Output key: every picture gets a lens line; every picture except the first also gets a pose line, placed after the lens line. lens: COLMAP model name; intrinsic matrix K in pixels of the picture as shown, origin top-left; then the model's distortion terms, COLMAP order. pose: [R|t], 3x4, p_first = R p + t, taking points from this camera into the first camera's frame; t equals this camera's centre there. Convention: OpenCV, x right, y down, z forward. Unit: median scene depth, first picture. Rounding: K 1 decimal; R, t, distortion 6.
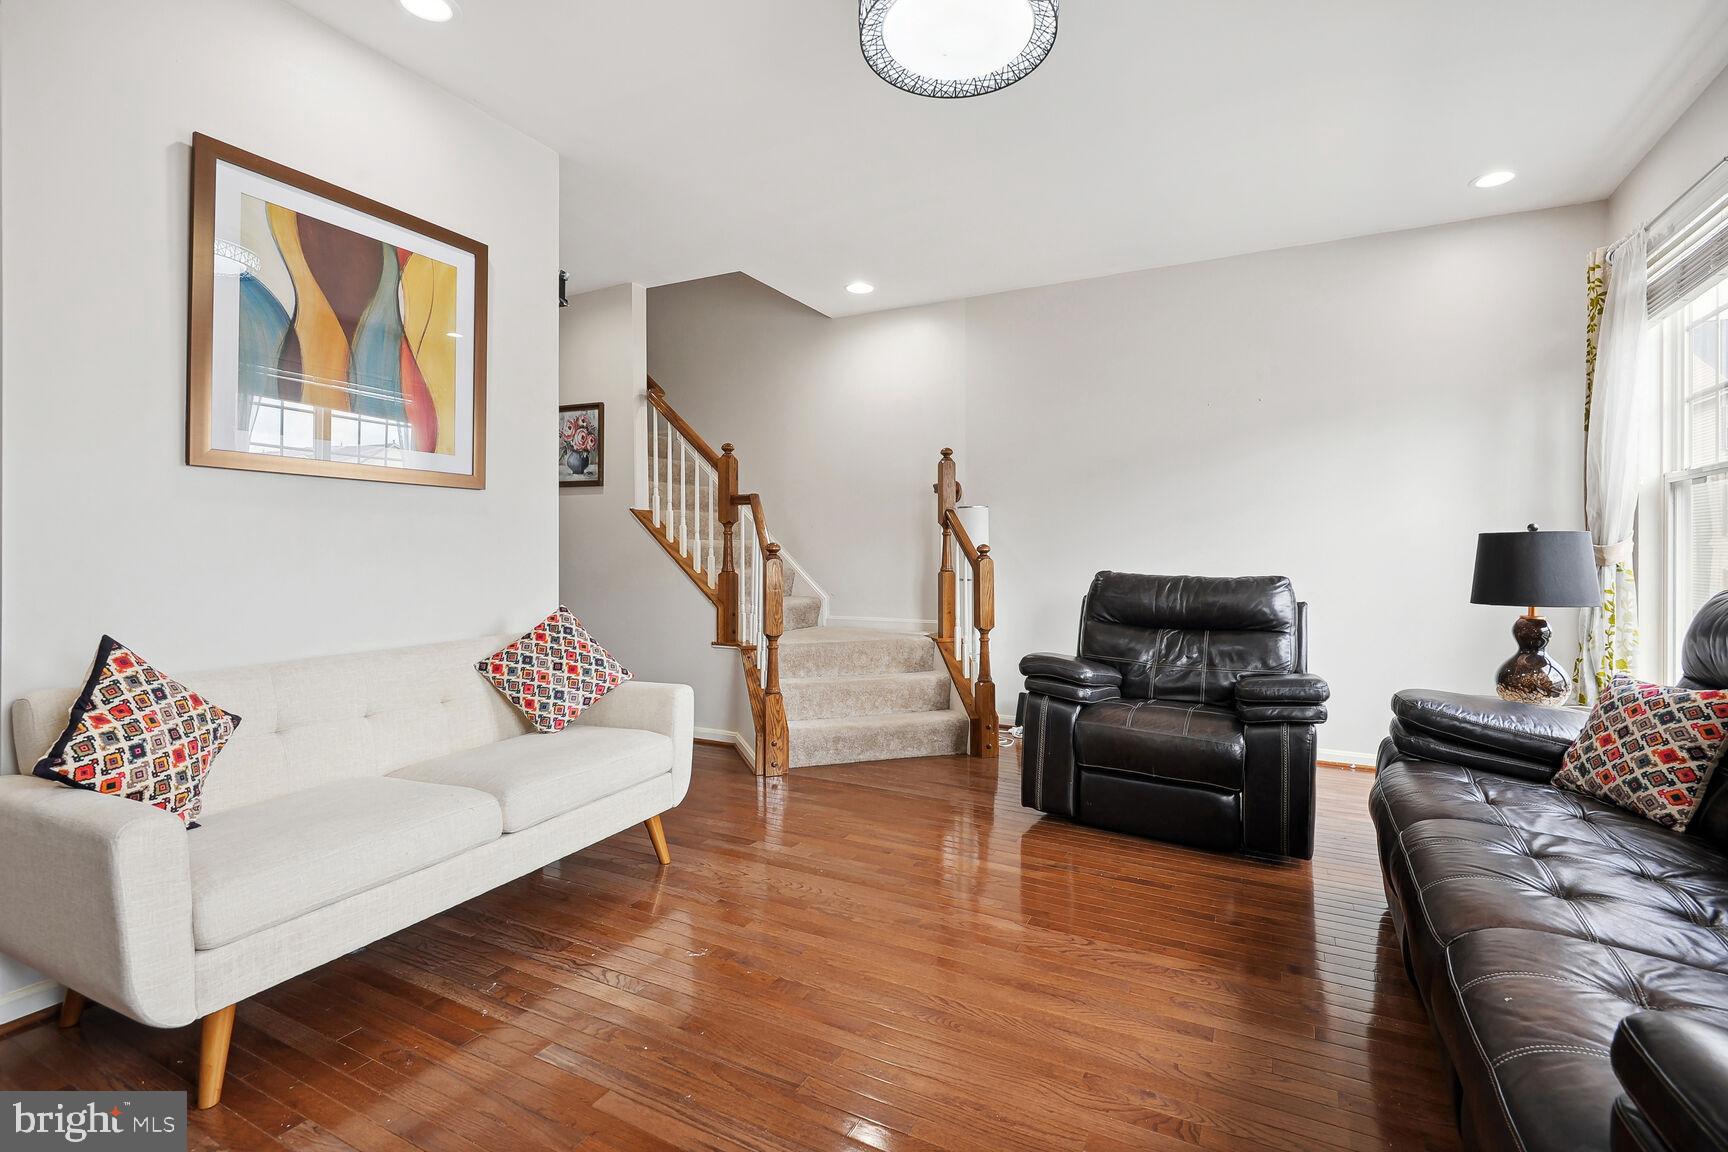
lens RADIAL K [[787.6, 0, 868.7], [0, 787.6, 559.7], [0, 0, 1]] dist [0.002941, -0.002672]
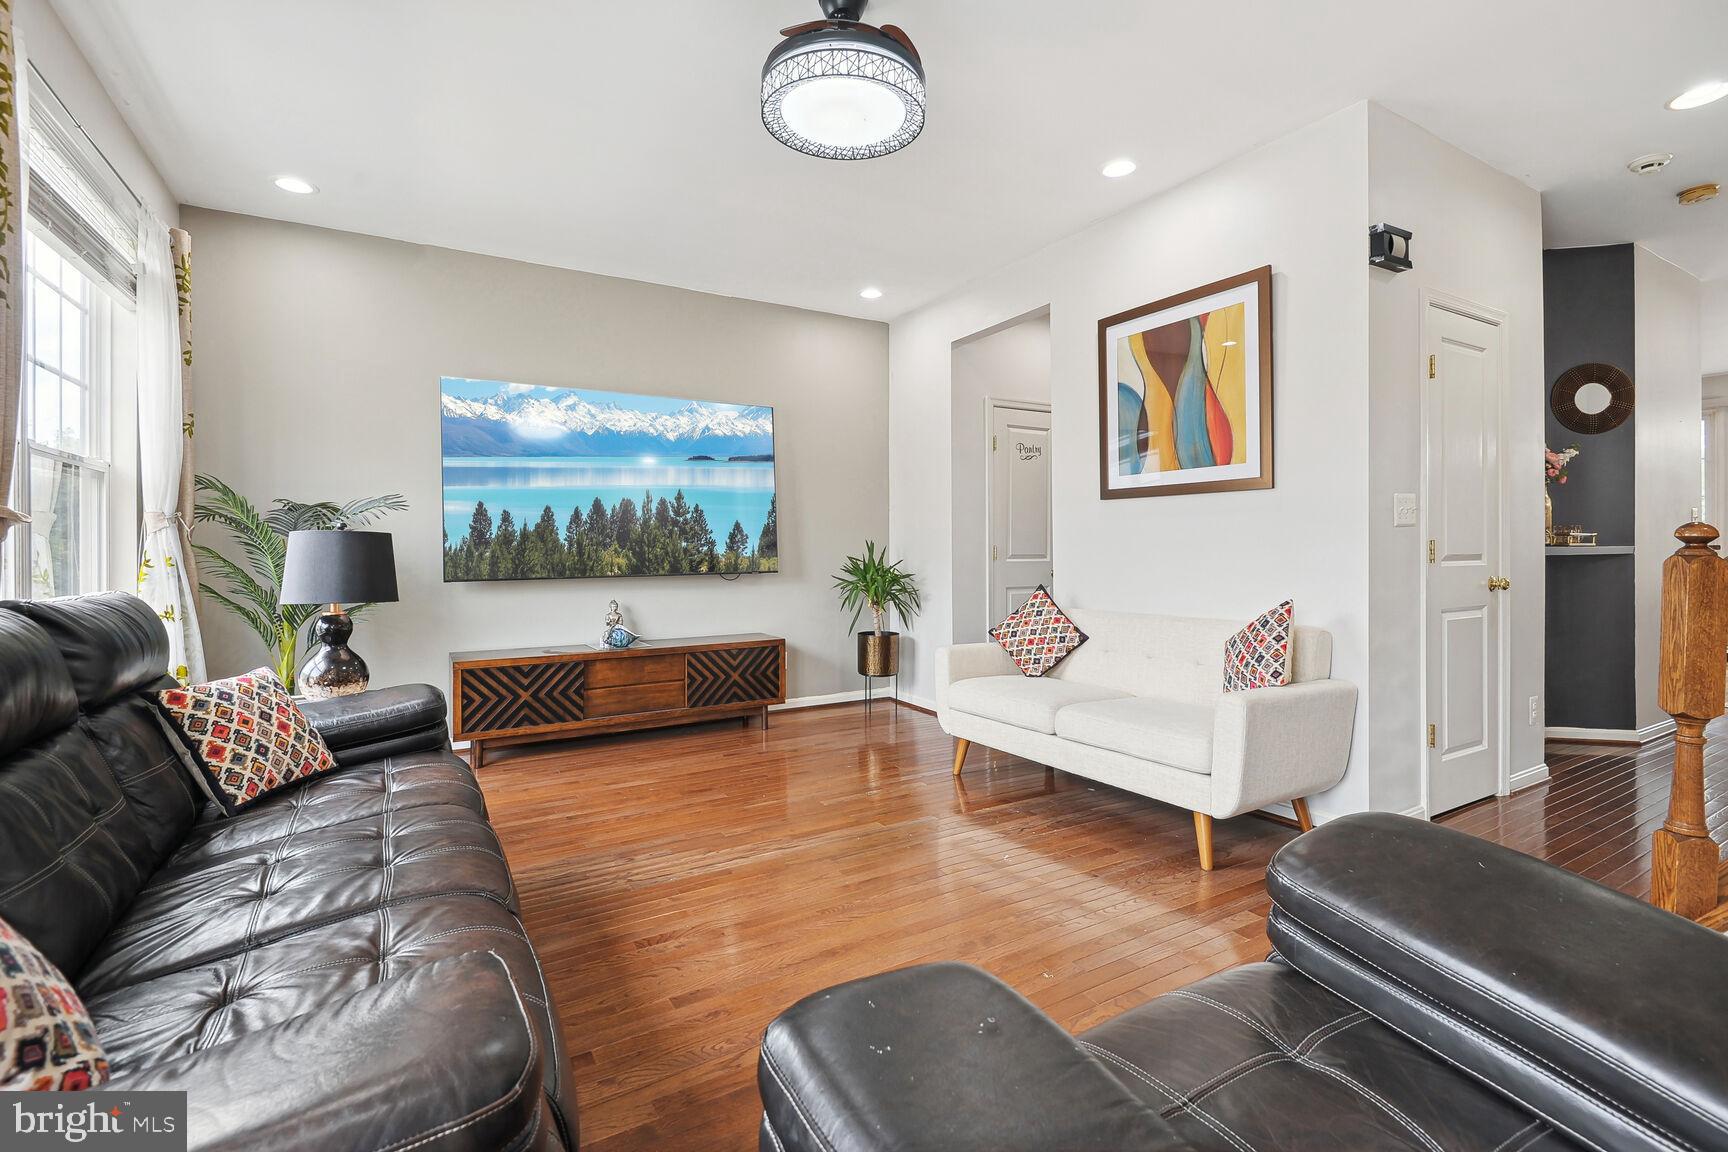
lens RADIAL K [[787.6, 0, 867.2], [0, 787.6, 560.6], [0, 0, 1]] dist [0.002941, -0.002672]
pose [[-0.517624, 0.014112, -0.855492, 0.866517], [-0.007727, 0.999746, 0.021168, -0.008880], [0.855573, 0.017567, -0.517384, 1.273780]]
